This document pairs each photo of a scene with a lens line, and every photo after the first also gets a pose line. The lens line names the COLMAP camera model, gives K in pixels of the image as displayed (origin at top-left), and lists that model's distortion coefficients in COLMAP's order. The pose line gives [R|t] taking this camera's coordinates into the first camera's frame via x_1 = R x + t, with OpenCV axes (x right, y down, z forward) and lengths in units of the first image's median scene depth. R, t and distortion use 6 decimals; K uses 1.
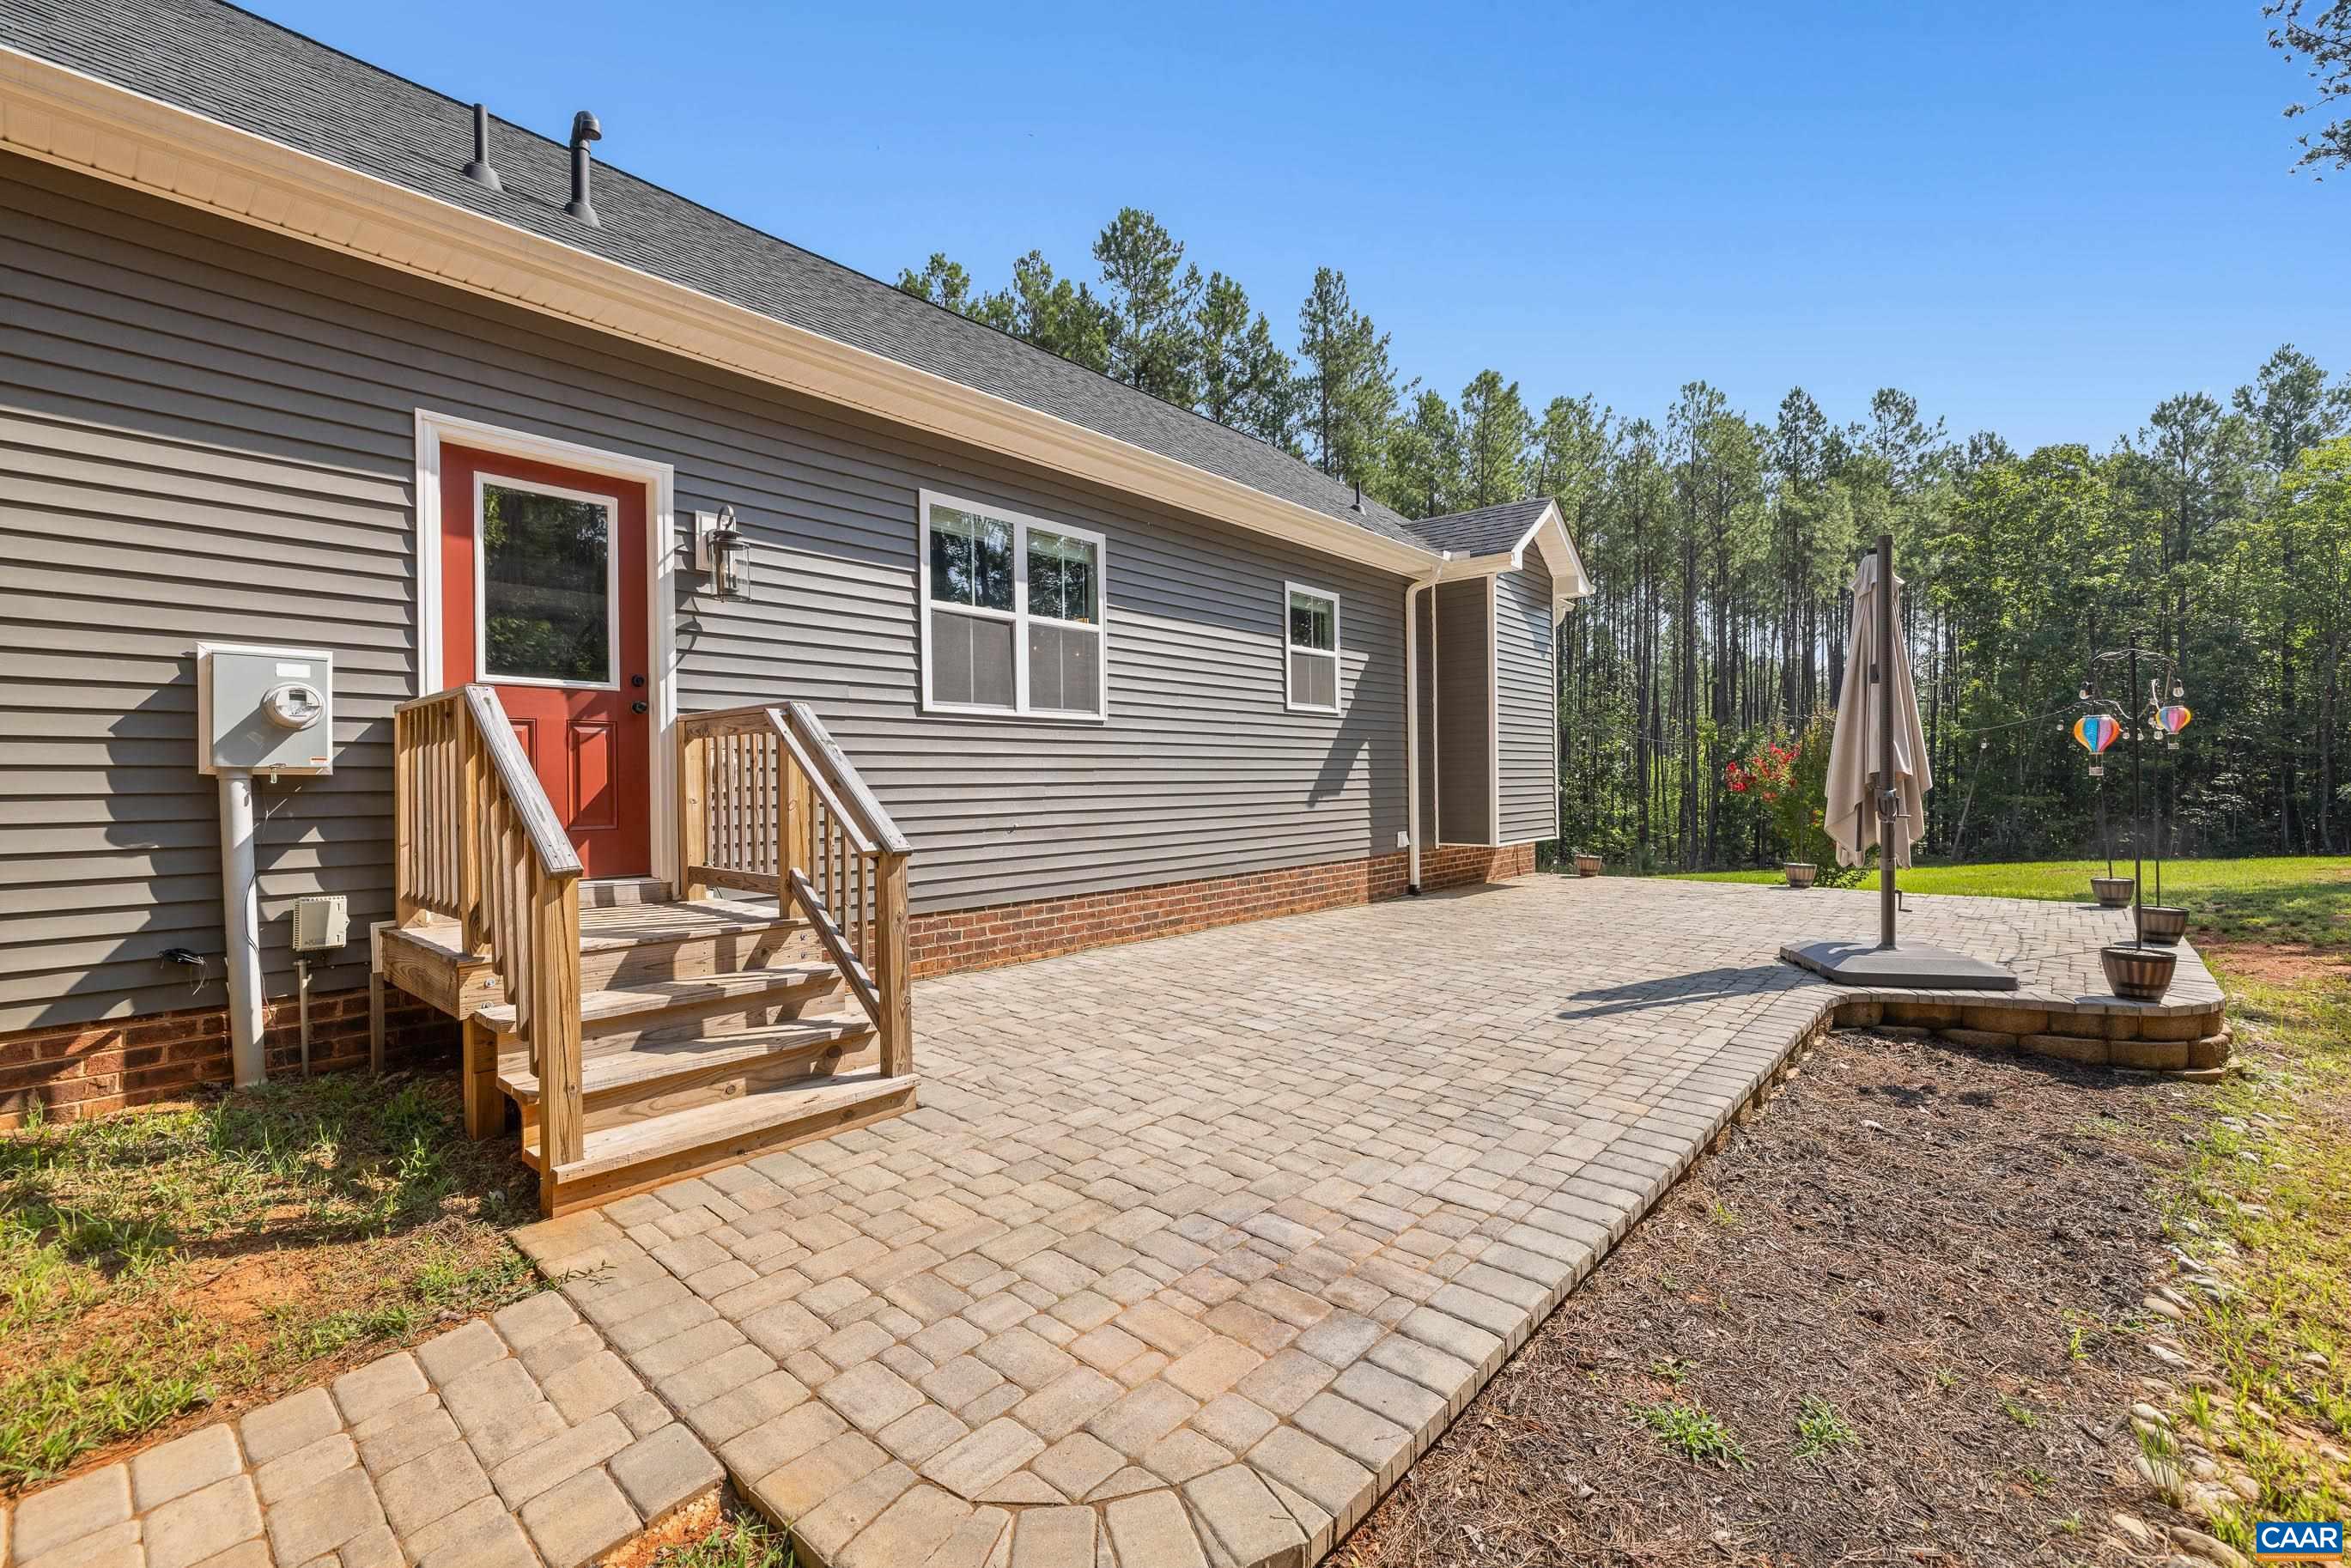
lens RADIAL K [[1009.5, 0, 1174.2], [0, 1009.5, 788.2], [0, 0, 1]] dist [-0.000052, -0.000098]
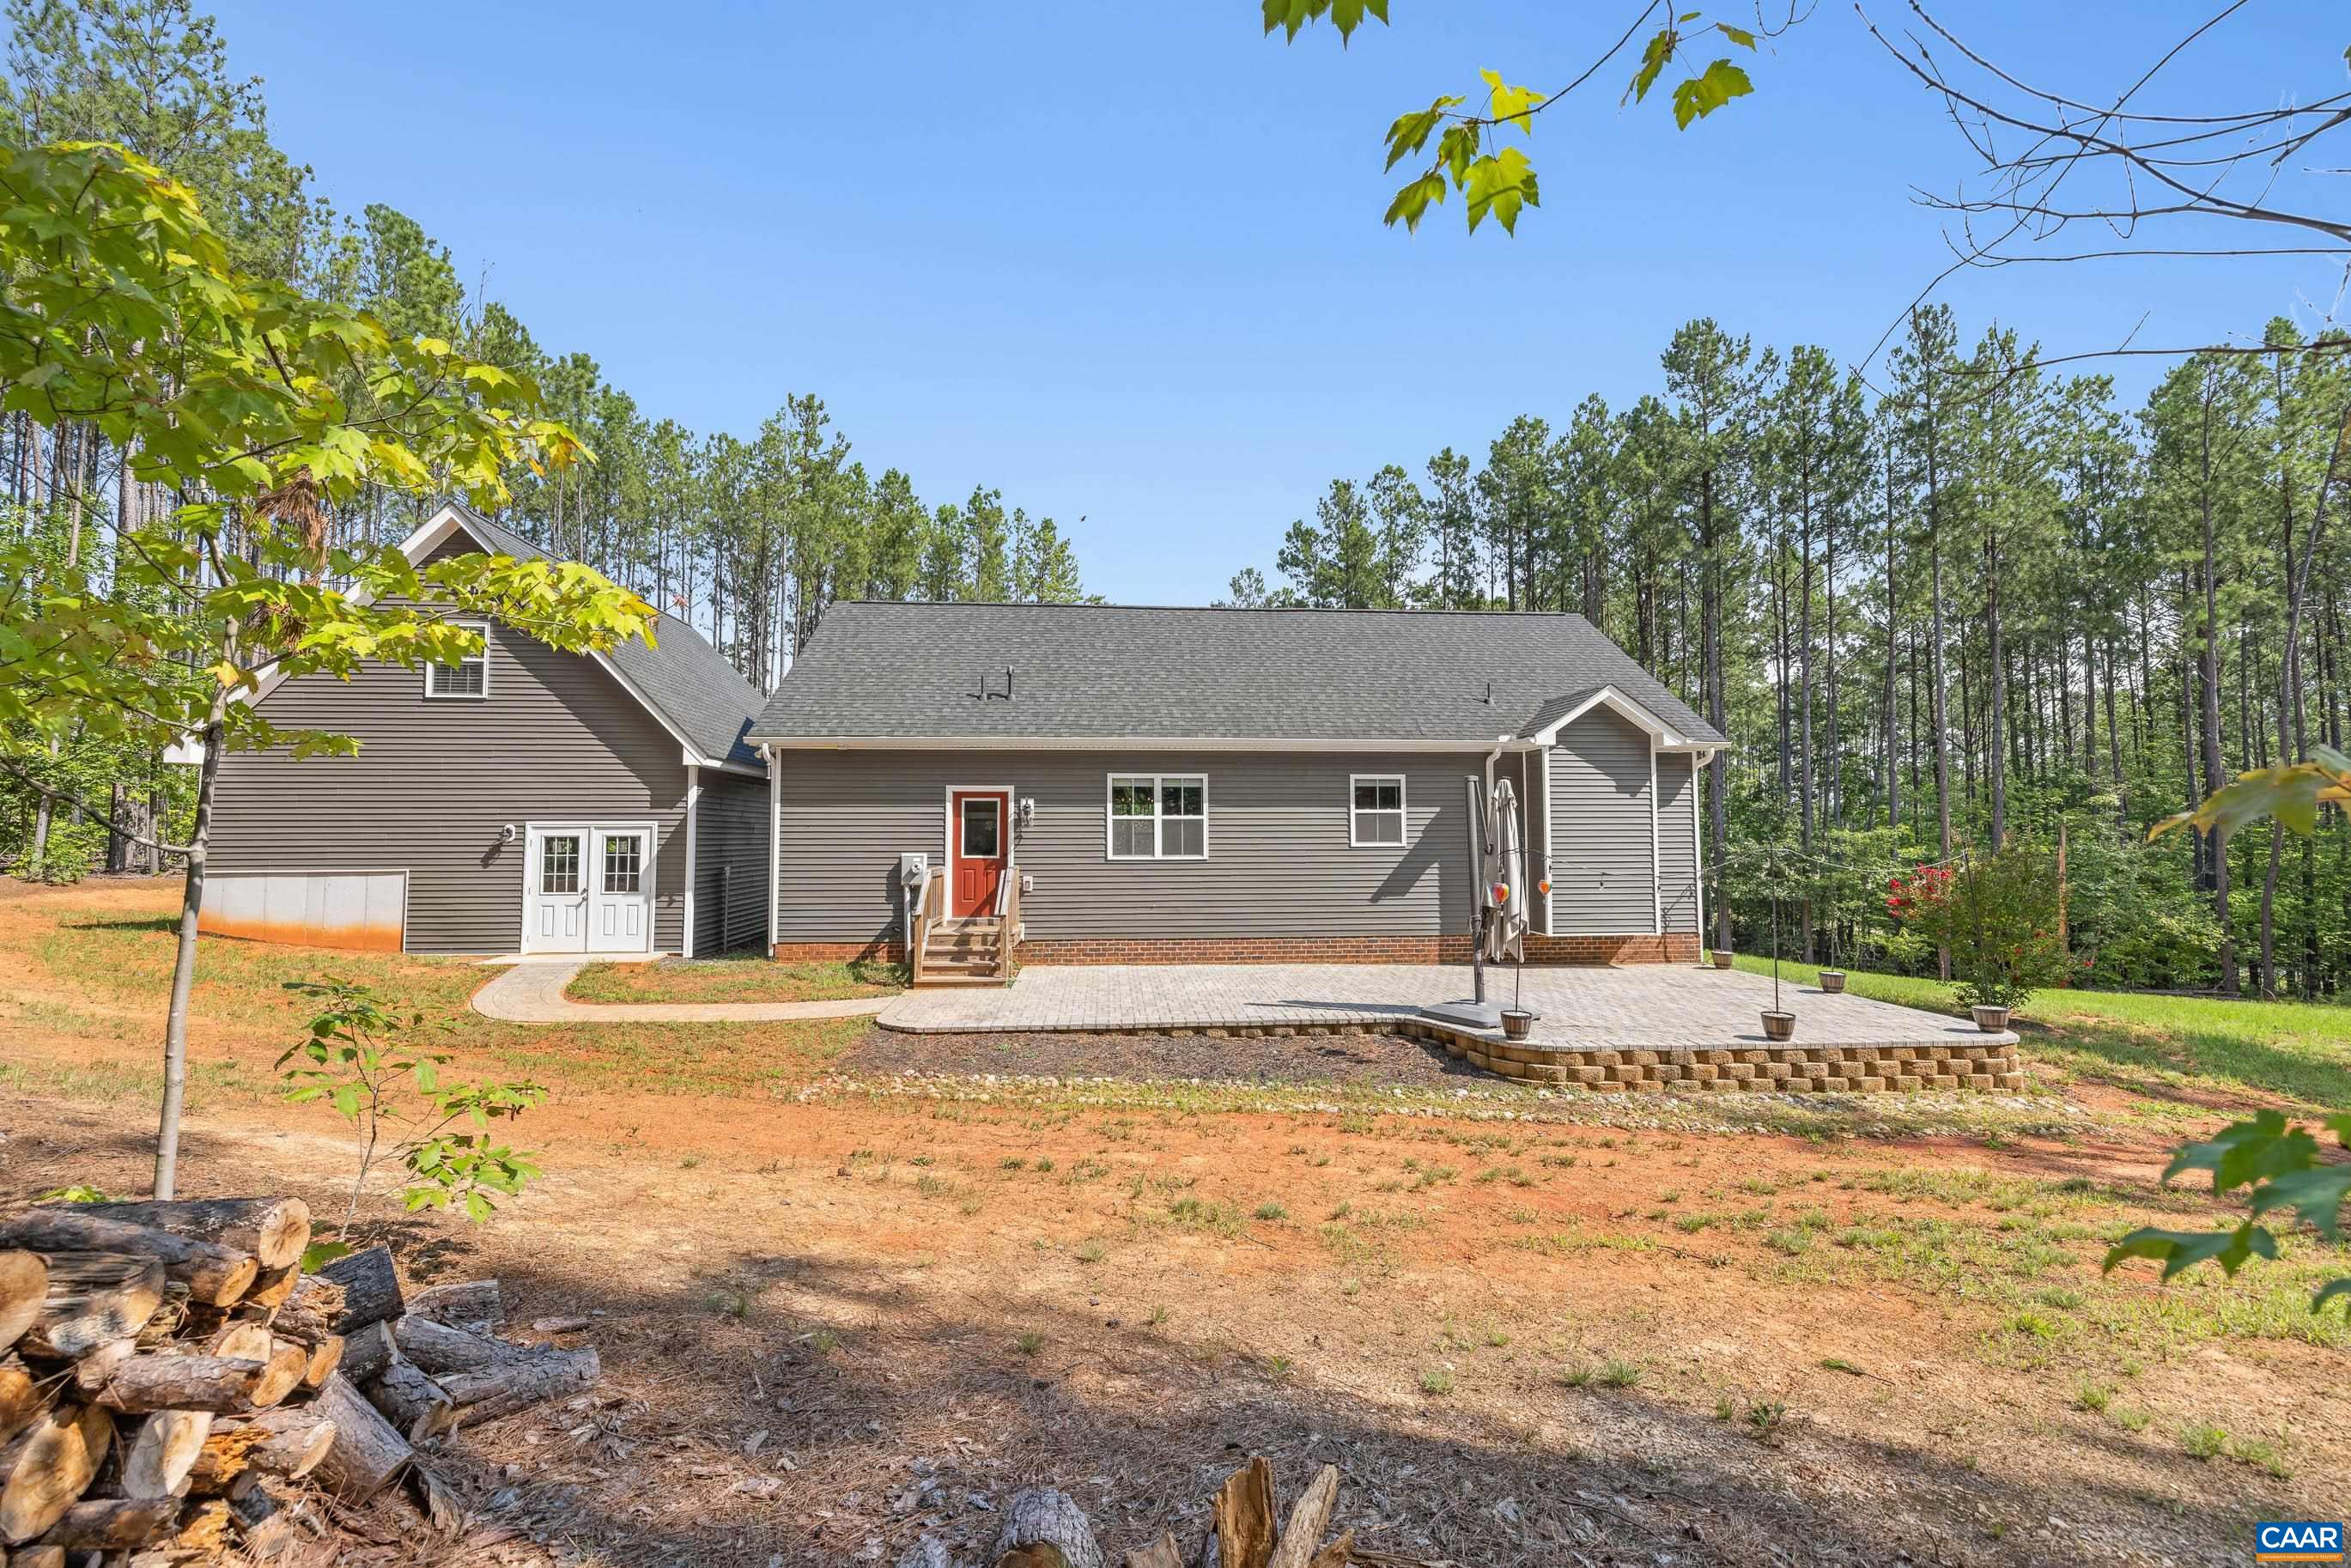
lens RADIAL K [[1009.5, 0, 1173.1], [0, 1009.5, 782.8], [0, 0, 1]] dist [-0.000052, -0.000098]
pose [[0.705587, -0.026971, -0.708110, 1.436879], [-0.008805, 0.998865, -0.046819, -0.129571], [0.708569, 0.039270, 0.704548, -0.593961]]
